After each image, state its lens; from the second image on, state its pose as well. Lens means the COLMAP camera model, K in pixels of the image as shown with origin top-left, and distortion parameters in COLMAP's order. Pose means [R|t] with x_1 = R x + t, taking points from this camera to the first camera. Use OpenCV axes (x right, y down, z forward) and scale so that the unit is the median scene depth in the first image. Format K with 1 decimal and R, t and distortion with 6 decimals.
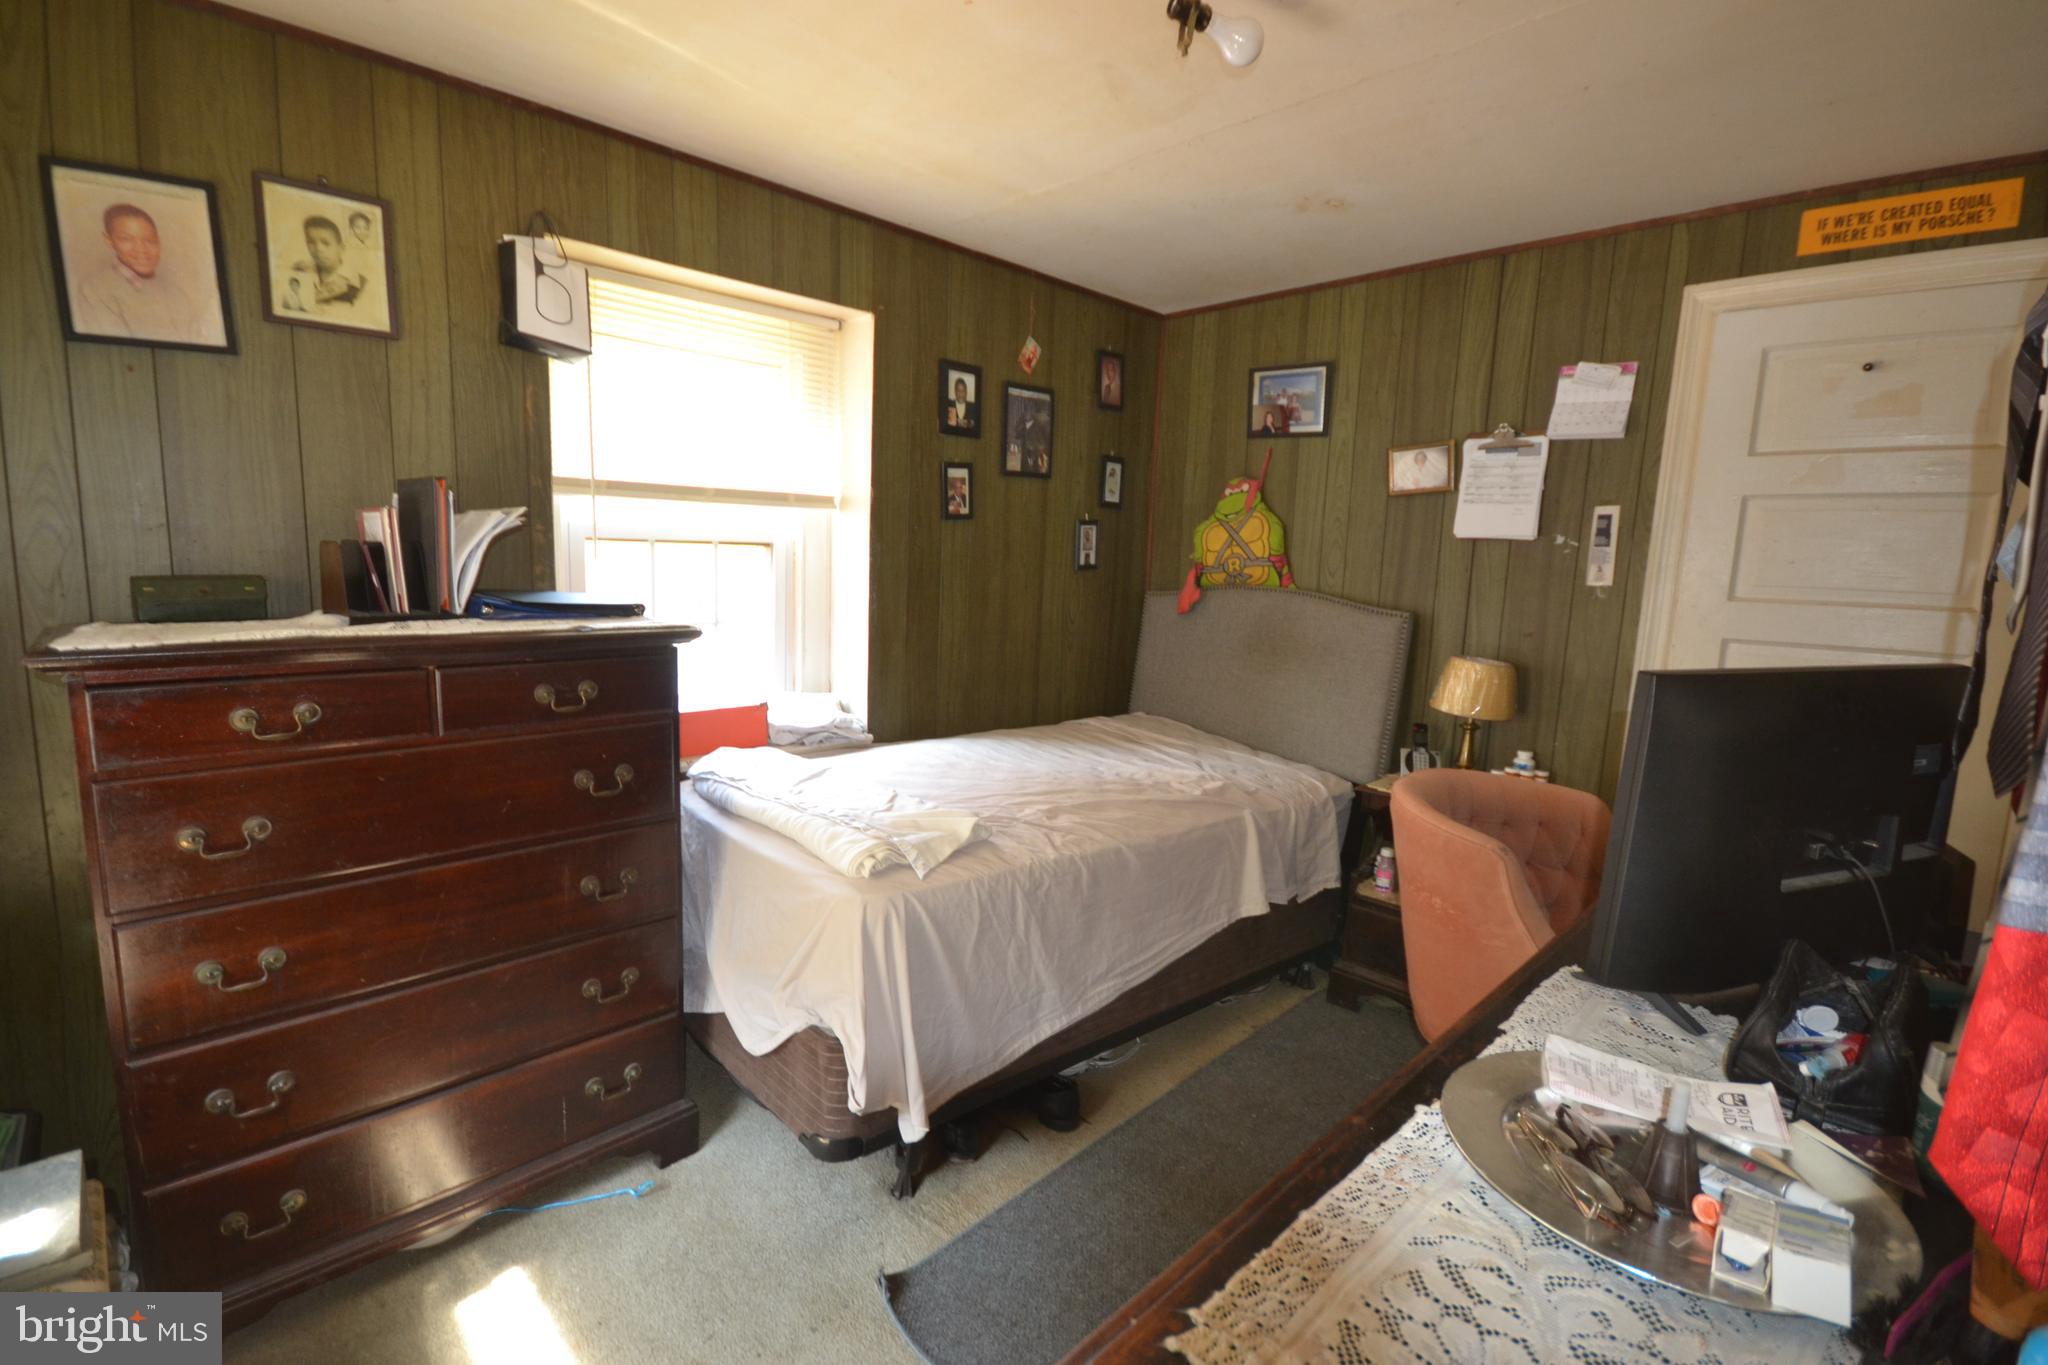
lens RADIAL K [[882.6, 0, 1024.0], [0, 882.6, 682.5], [0, 0, 1]] dist [-0.001359, -0.012122]
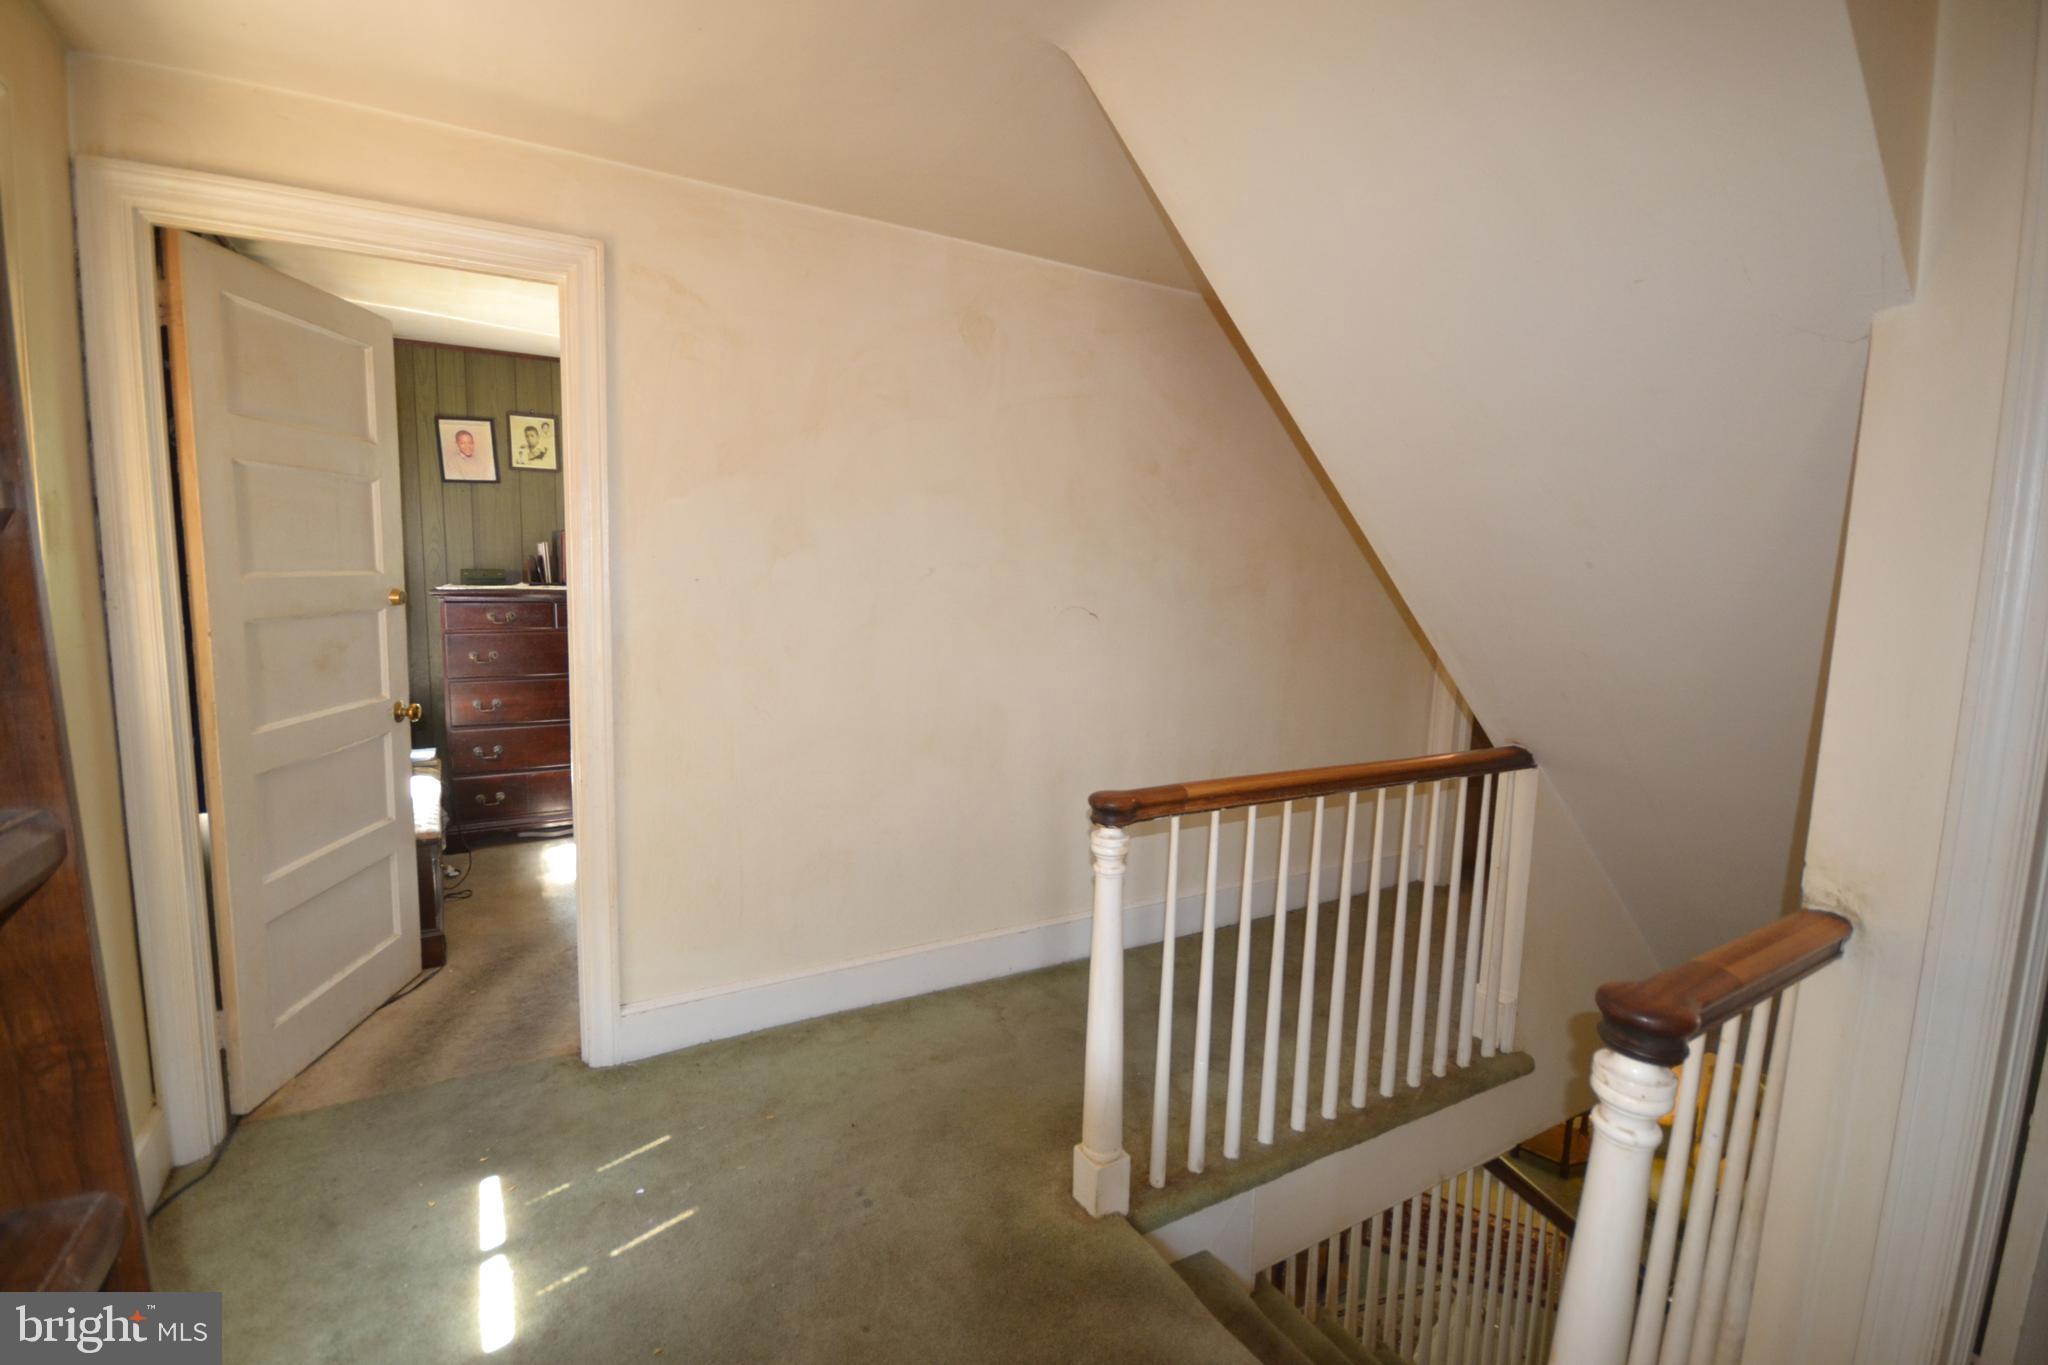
lens RADIAL K [[882.6, 0, 1024.0], [0, 882.6, 682.5], [0, 0, 1]] dist [-0.001359, -0.012122]
pose [[0.972394, 0.037196, -0.230363, 1.263530], [-0.040690, 0.999117, -0.010433, 0.182755], [0.229772, 0.019518, 0.973049, -1.199468]]
